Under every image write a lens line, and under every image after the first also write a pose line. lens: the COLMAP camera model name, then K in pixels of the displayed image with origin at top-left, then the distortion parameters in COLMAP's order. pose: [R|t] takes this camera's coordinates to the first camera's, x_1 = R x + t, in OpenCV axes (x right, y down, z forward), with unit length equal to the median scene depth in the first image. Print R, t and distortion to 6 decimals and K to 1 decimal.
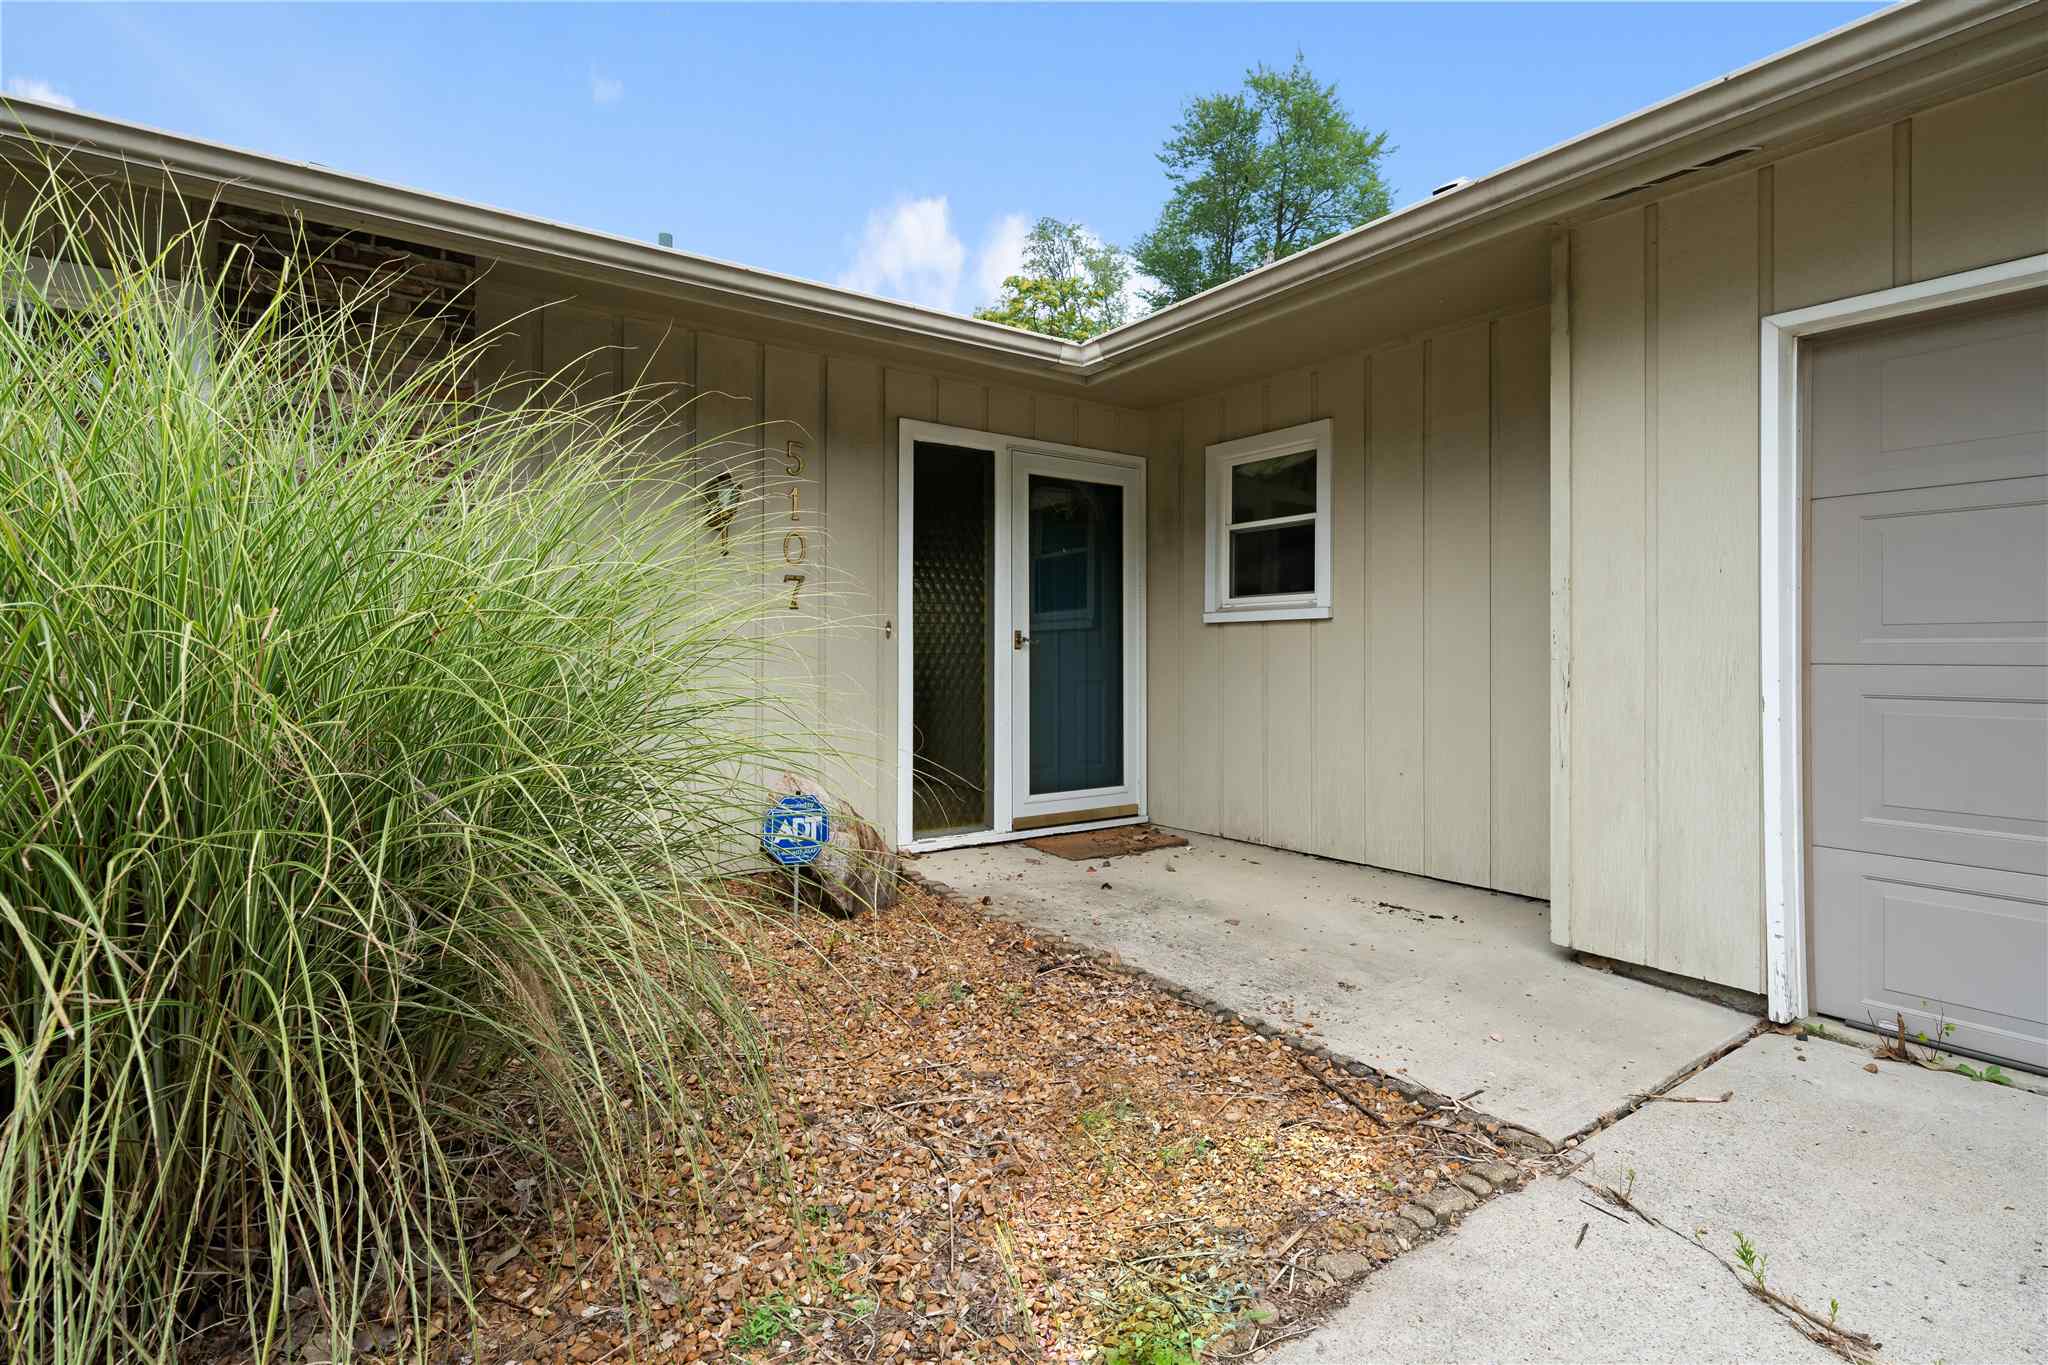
lens RADIAL K [[991.0, 0, 1029.9], [0, 991.0, 648.5], [0, 0, 1]] dist [-0.000676, 0.000006]
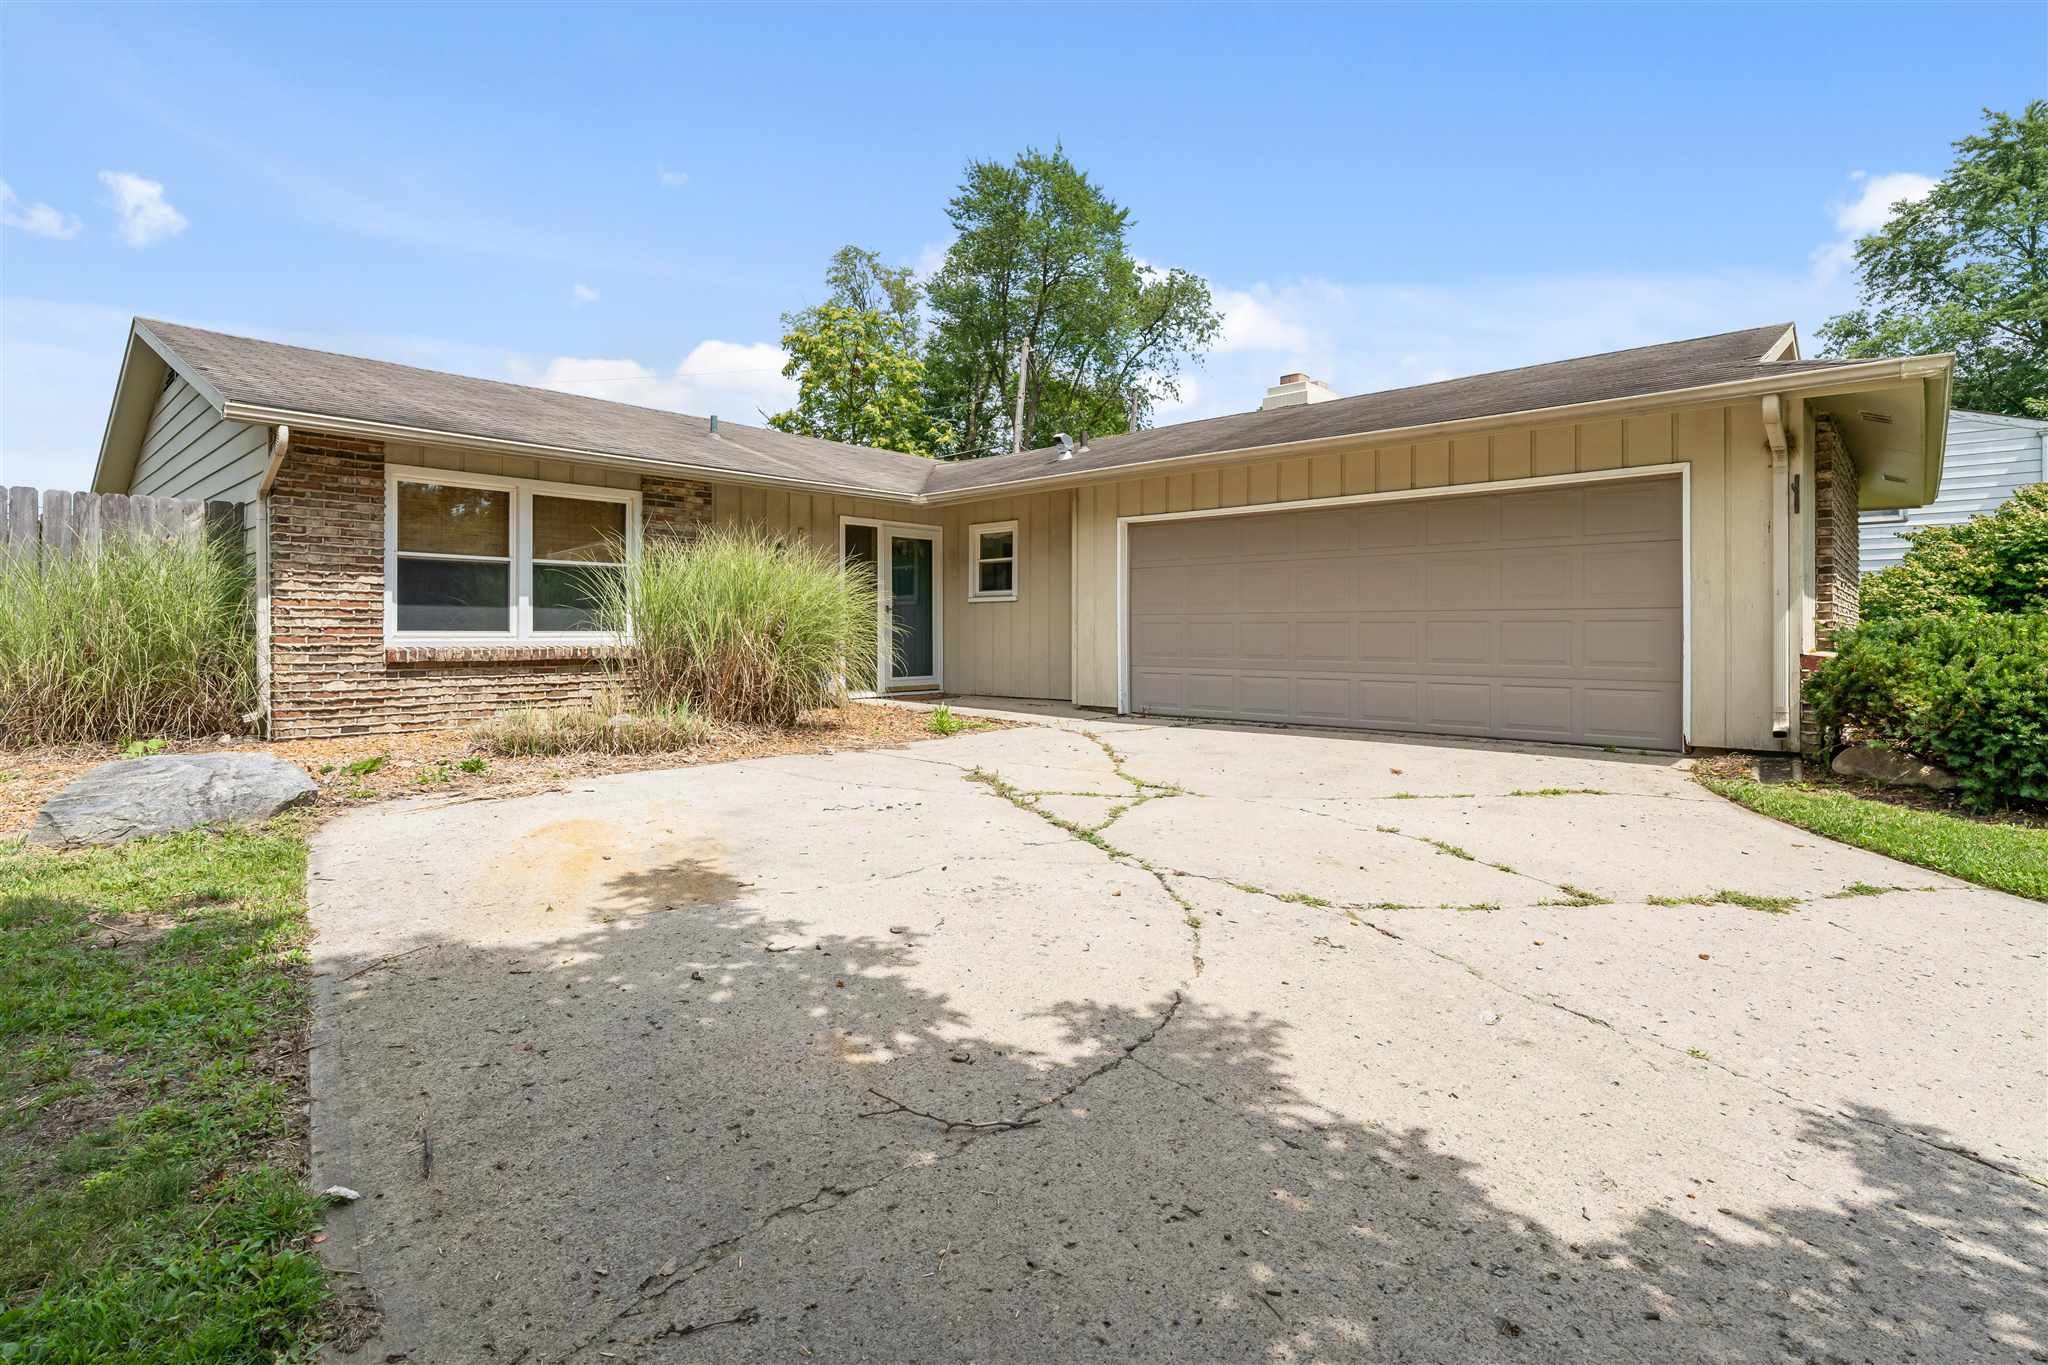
lens RADIAL K [[991.0, 0, 1029.9], [0, 991.0, 648.5], [0, 0, 1]] dist [-0.000676, 0.000006]
pose [[0.977431, -0.004100, 0.211215, -0.029957], [-0.000890, 0.999723, 0.023525, 0.004734], [-0.211253, -0.023182, 0.977156, -0.225141]]
